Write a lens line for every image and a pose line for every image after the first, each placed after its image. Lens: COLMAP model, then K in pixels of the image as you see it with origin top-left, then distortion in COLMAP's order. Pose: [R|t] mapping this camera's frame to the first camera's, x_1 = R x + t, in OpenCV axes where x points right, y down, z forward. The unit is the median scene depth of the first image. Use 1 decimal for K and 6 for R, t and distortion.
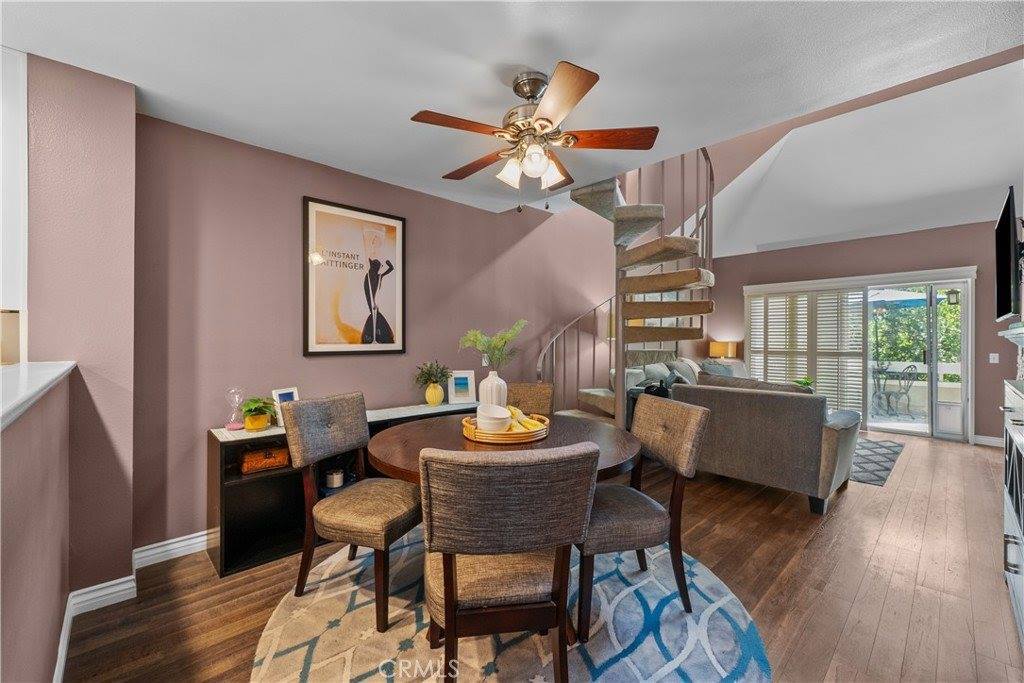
lens RADIAL K [[422.8, 0, 510.0], [0, 422.8, 340.1], [0, 0, 1]] dist [-0.000927, 0.000121]
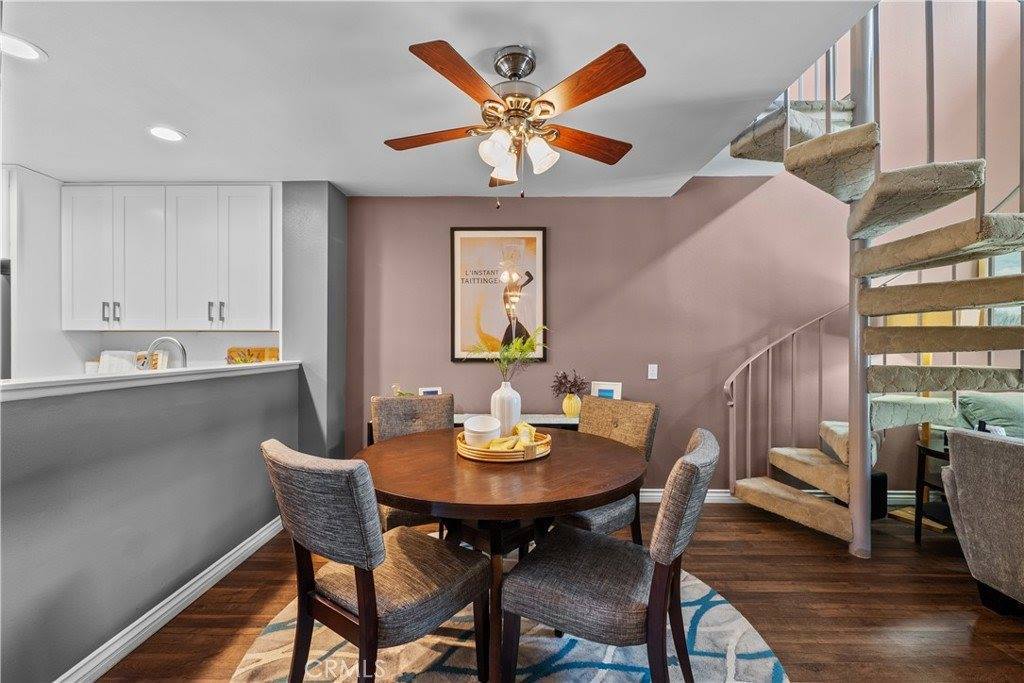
lens RADIAL K [[422.8, 0, 510.0], [0, 422.8, 340.1], [0, 0, 1]] dist [-0.000927, 0.000121]
pose [[0.719989, -0.007138, -0.693949, 0.404881], [-0.001252, 0.999932, -0.011584, -0.007780], [0.693984, 0.009209, 0.719931, 0.226836]]
